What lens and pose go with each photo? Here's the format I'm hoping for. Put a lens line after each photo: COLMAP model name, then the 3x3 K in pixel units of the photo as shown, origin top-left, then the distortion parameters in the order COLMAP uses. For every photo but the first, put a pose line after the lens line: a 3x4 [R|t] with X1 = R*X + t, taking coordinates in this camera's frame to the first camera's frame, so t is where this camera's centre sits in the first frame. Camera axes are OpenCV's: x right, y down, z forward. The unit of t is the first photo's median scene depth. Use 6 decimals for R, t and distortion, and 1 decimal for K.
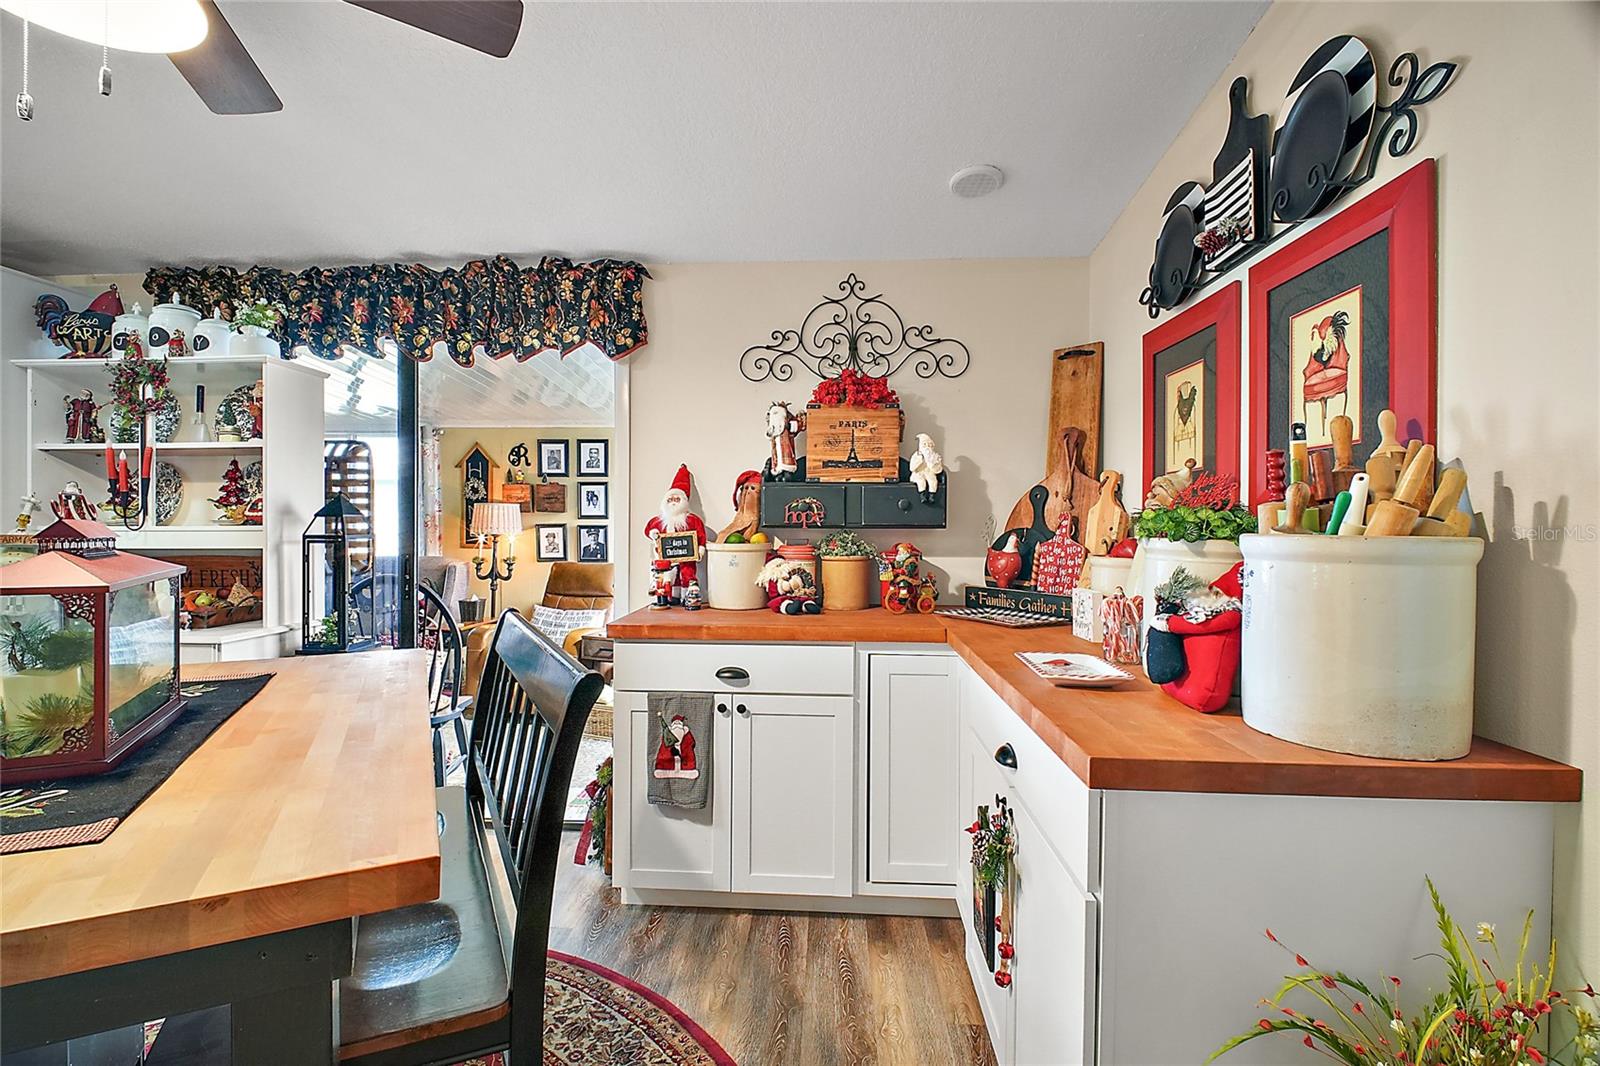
lens RADIAL K [[751.2, 0, 791.4], [0, 751.2, 525.5], [0, 0, 1]] dist [-0.001381, -0.001137]
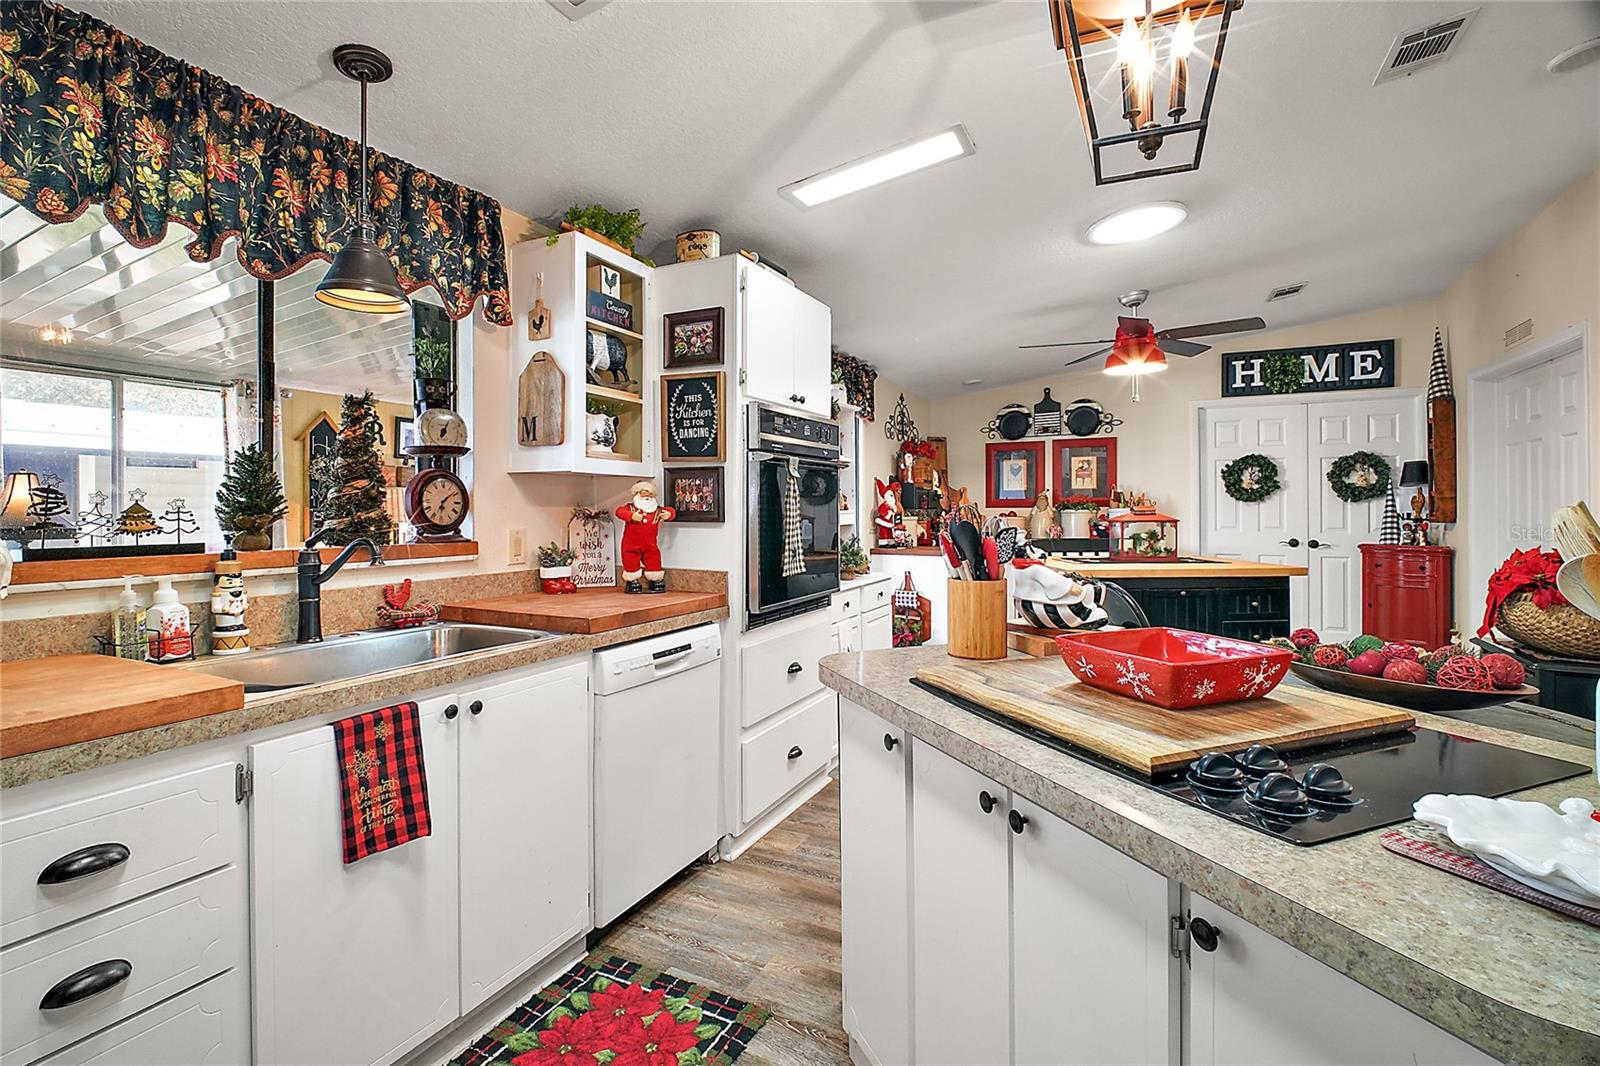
lens RADIAL K [[751.2, 0, 791.4], [0, 751.2, 525.5], [0, 0, 1]] dist [-0.001381, -0.001137]
pose [[0.373484, -0.029397, 0.927171, -2.094644], [0.007621, 0.999561, 0.028622, -0.014644], [-0.927605, -0.003624, 0.373544, 0.485291]]
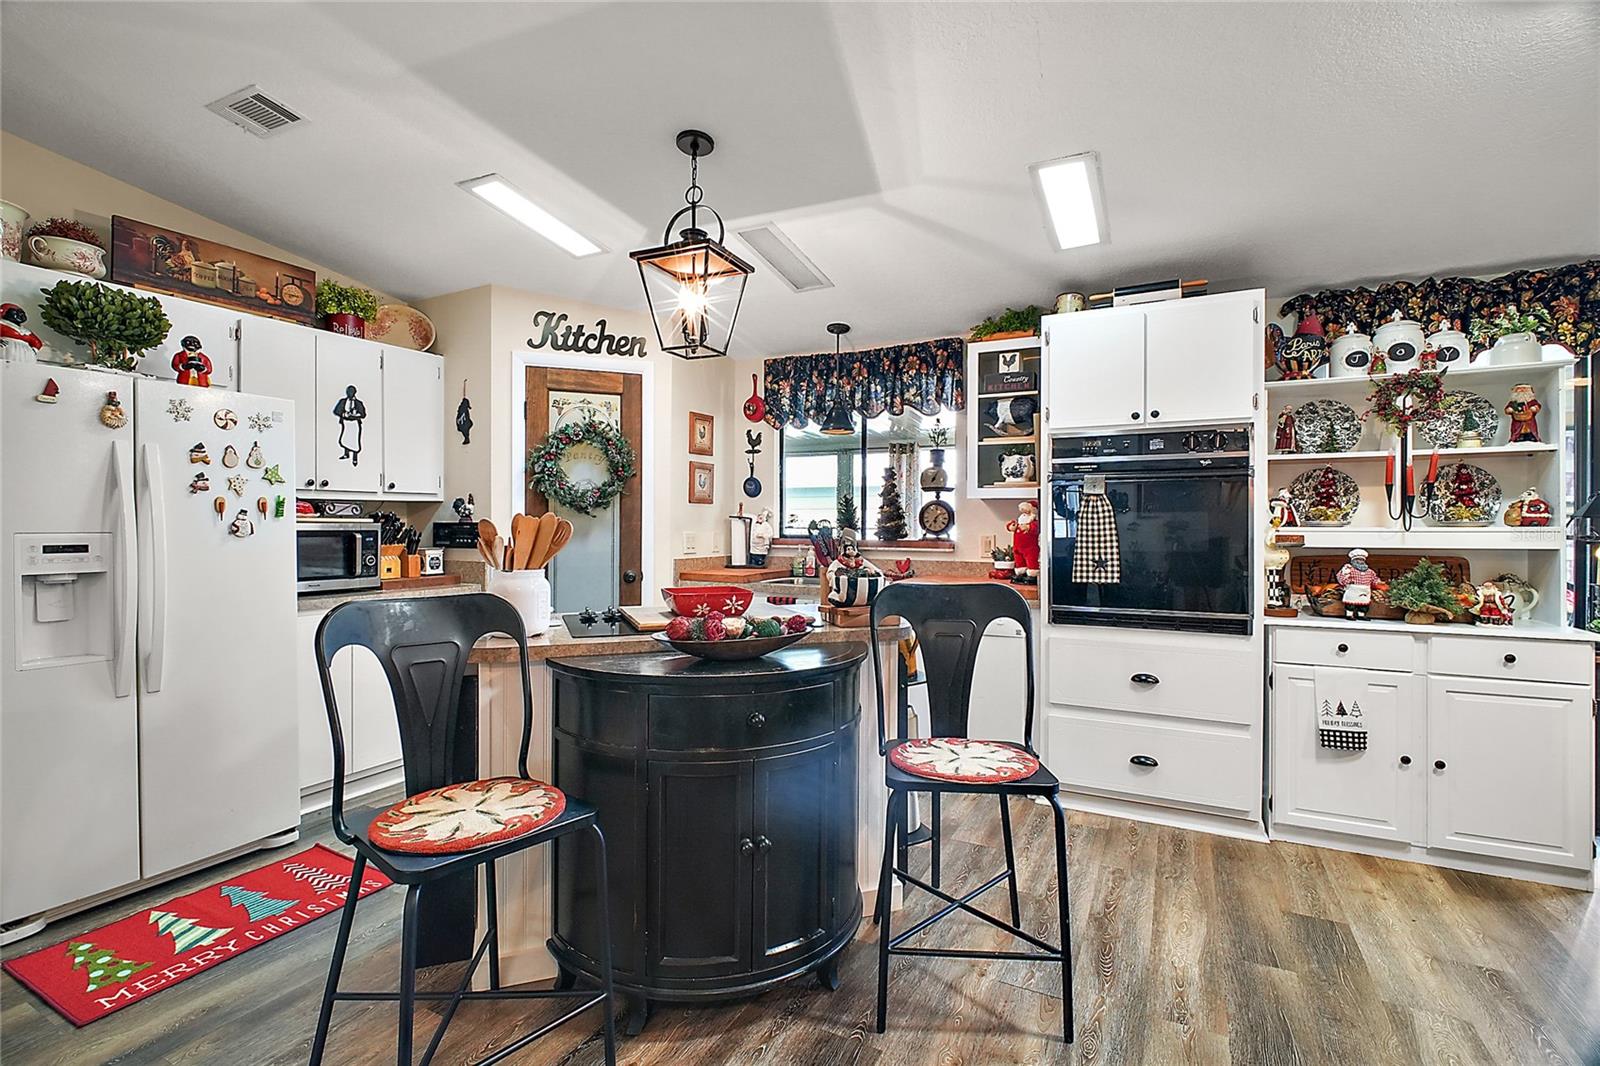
lens RADIAL K [[751.2, 0, 791.4], [0, 751.2, 525.5], [0, 0, 1]] dist [-0.001381, -0.001137]
pose [[0.920932, -0.005051, -0.389689, -1.156430], [0.005144, 0.999986, -0.000804, -0.005376], [0.389688, -0.001264, 0.920946, -0.314486]]
